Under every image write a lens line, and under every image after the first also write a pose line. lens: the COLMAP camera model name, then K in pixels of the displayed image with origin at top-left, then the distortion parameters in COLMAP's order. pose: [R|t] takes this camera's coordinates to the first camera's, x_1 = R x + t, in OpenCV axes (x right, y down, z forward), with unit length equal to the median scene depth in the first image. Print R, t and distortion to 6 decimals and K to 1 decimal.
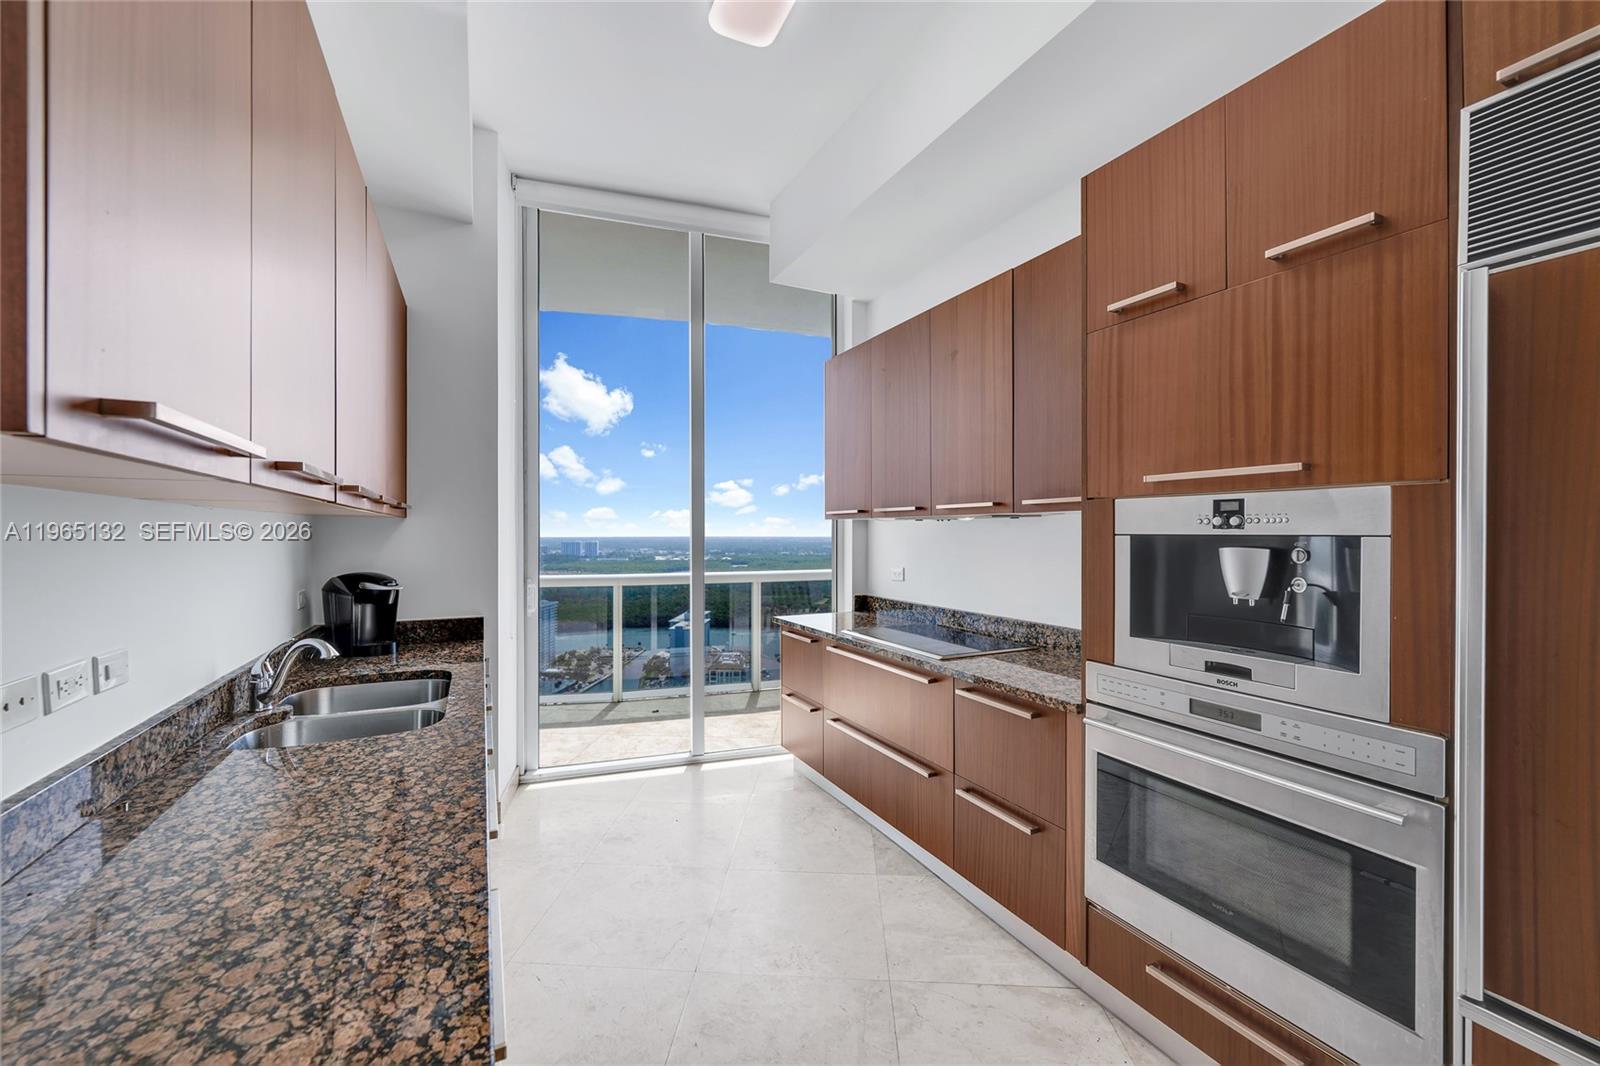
lens RADIAL K [[632.3, 0, 793.6], [0, 632.3, 530.8], [0, 0, 1]] dist [-0.001843, 0.000190]
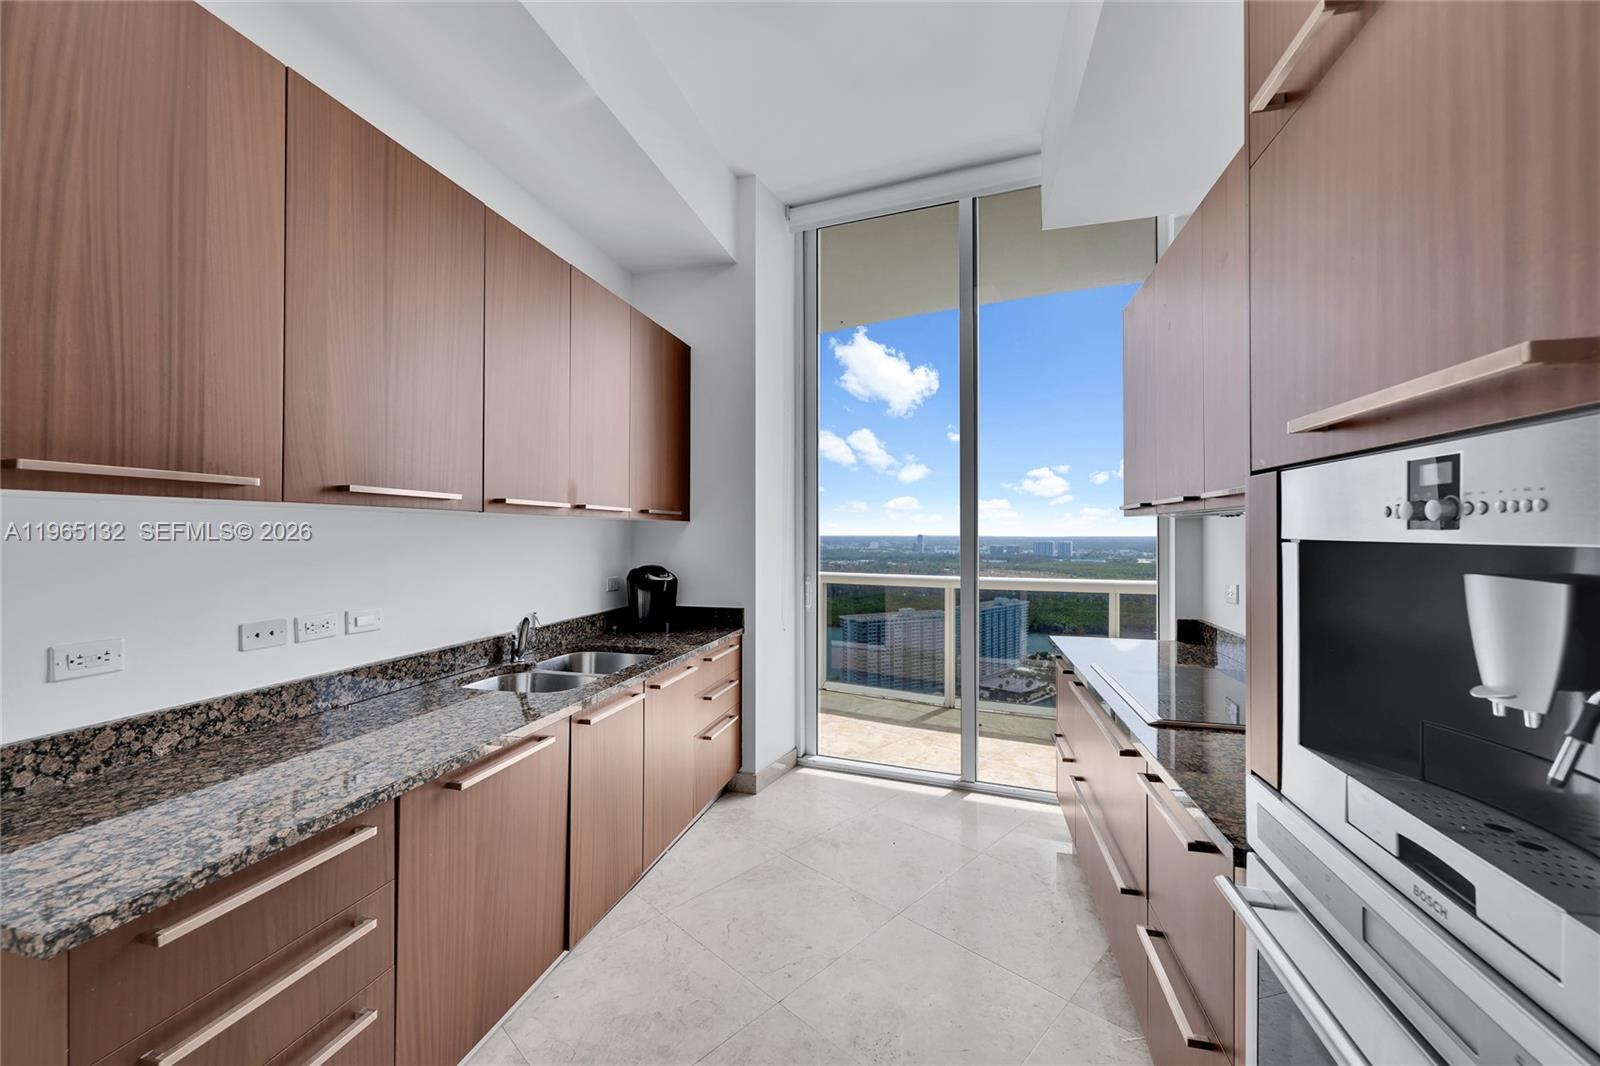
lens RADIAL K [[632.3, 0, 793.6], [0, 632.3, 530.8], [0, 0, 1]] dist [-0.001843, 0.000190]
pose [[0.754714, -0.002039, -0.656050, 0.277062], [0.002596, 0.999997, -0.000121, -0.001233], [0.656048, -0.001612, 0.754717, 0.179071]]
